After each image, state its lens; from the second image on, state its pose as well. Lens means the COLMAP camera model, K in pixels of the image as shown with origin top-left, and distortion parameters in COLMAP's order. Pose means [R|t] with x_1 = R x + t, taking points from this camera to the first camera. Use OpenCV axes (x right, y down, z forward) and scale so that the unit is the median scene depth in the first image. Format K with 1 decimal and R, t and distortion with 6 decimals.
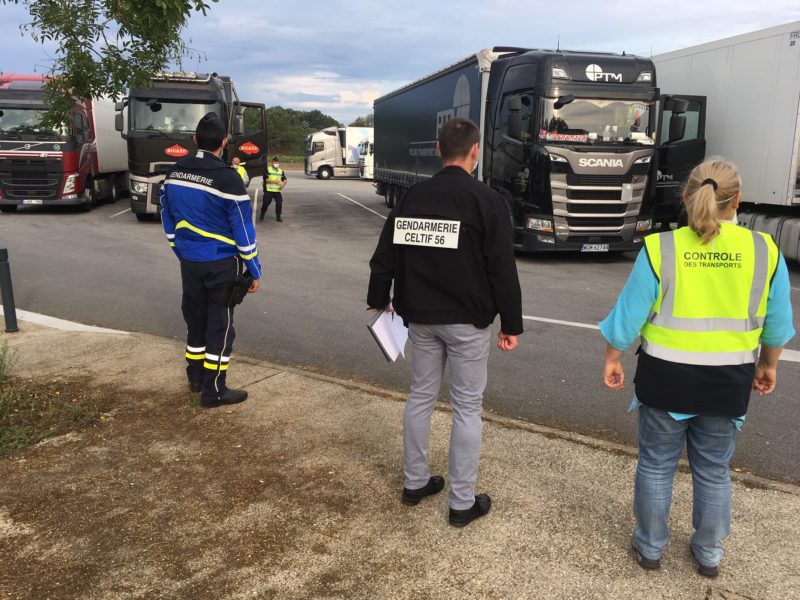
lens RADIAL K [[673.4, 0, 403.5], [0, 673.4, 298.9], [0, 0, 1]] dist [0.016588, -0.008966]
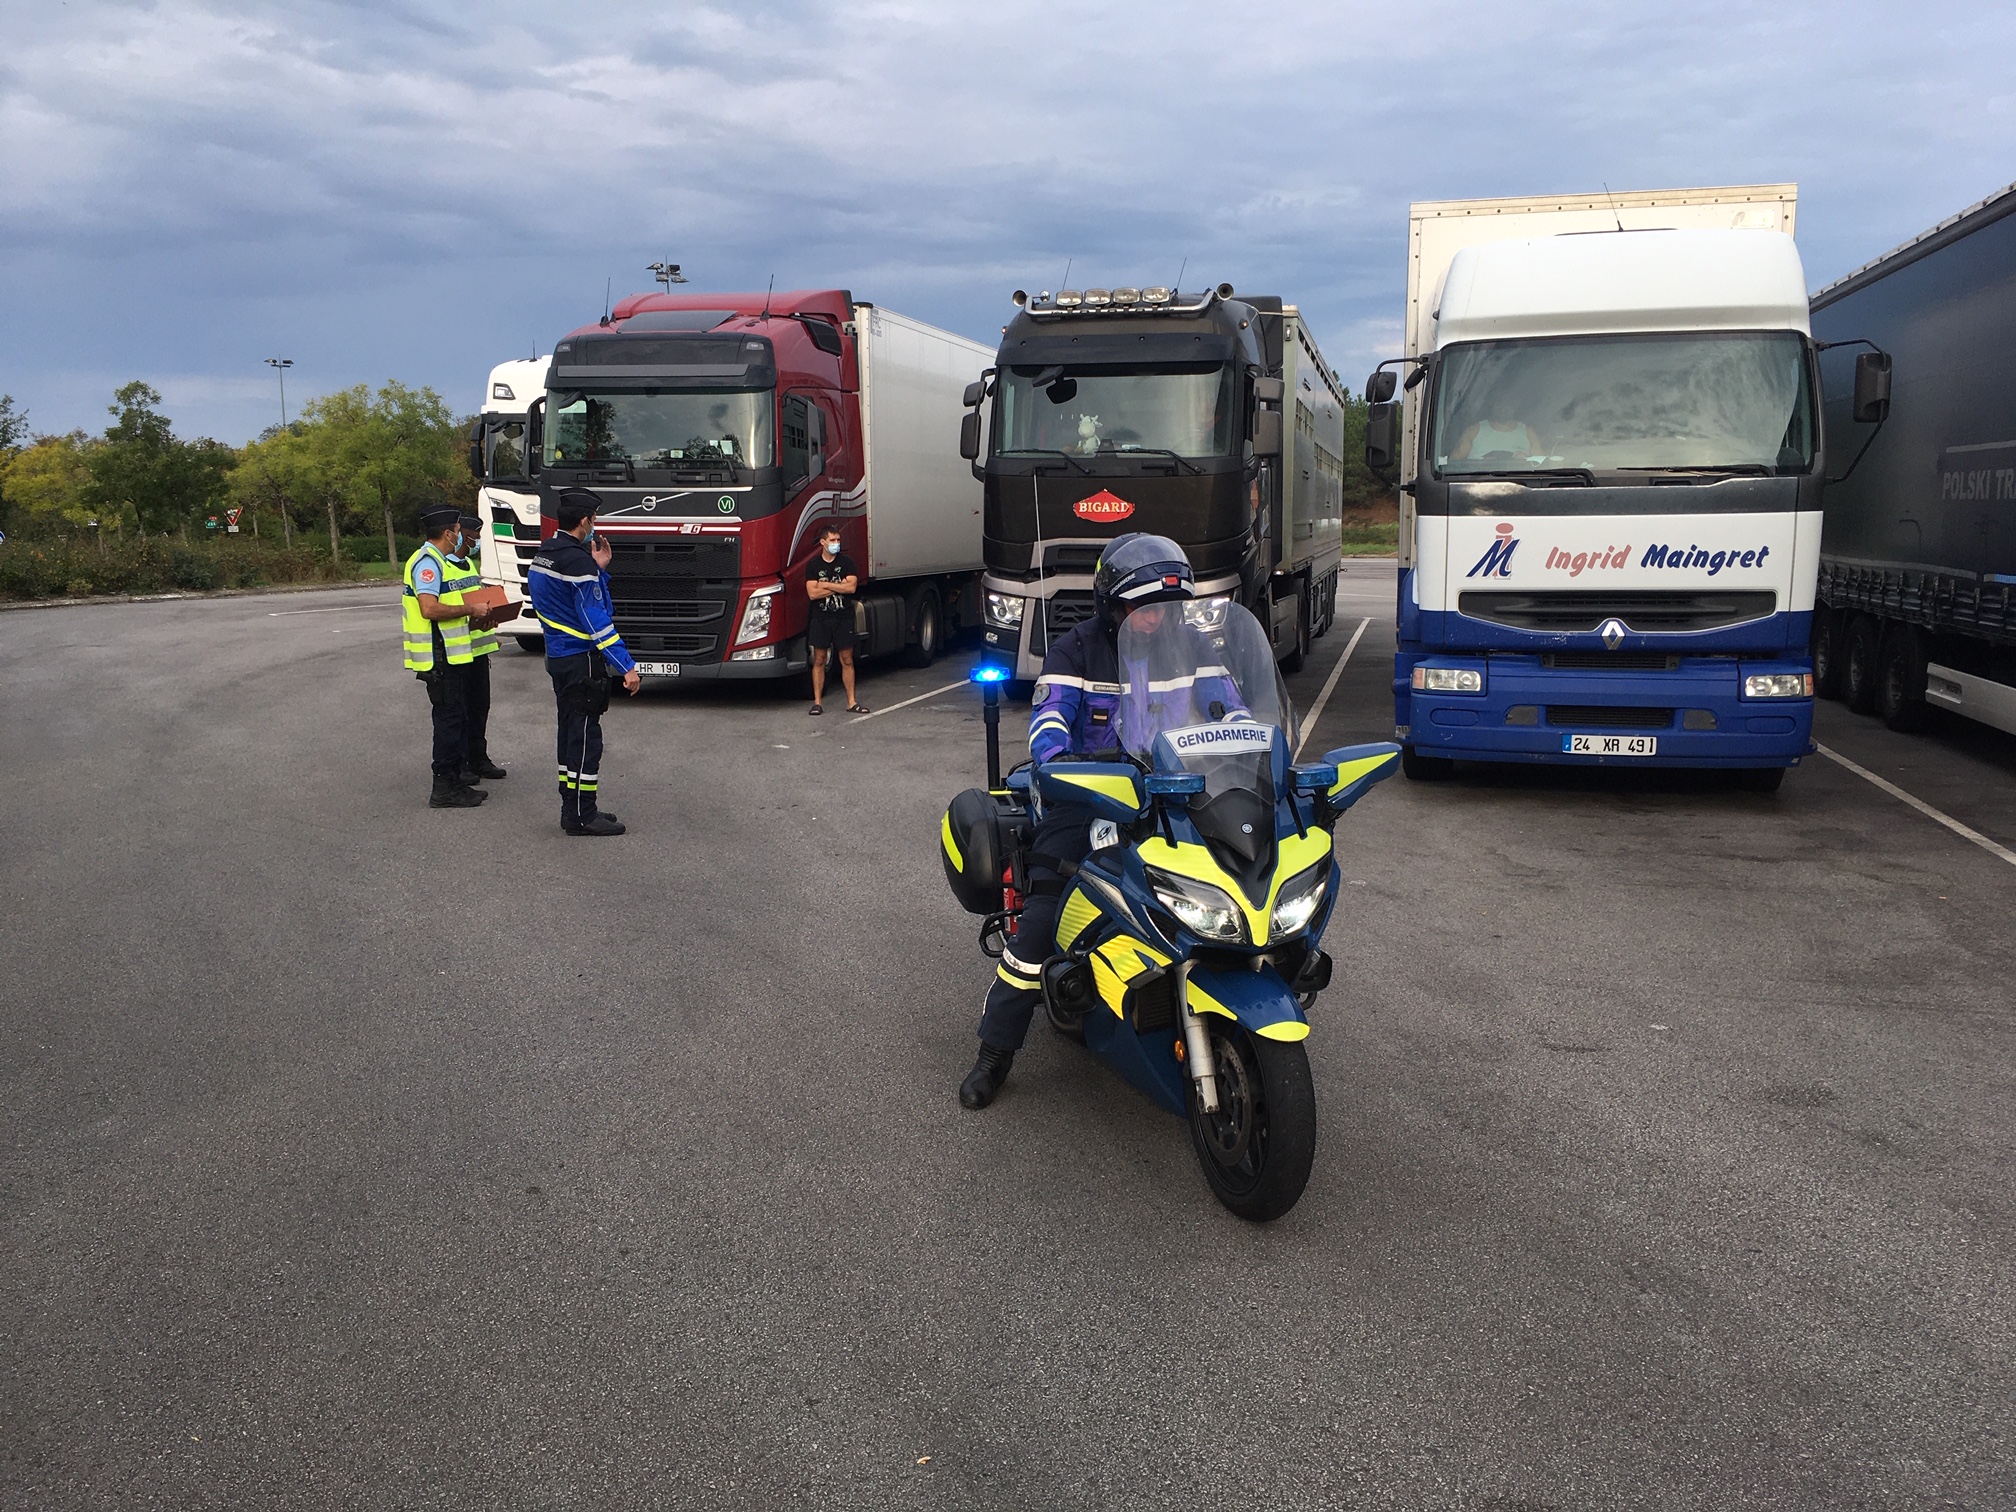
lens RADIAL K [[1697.0, 0, 1010.2], [0, 1697.0, 763.9], [0, 0, 1]] dist [0.016588, -0.008966]
pose [[0.924449, 0.040100, -0.379192, -0.041470], [-0.064131, 0.996640, -0.050951, -0.038260], [0.375875, 0.071420, 0.923914, 0.175647]]
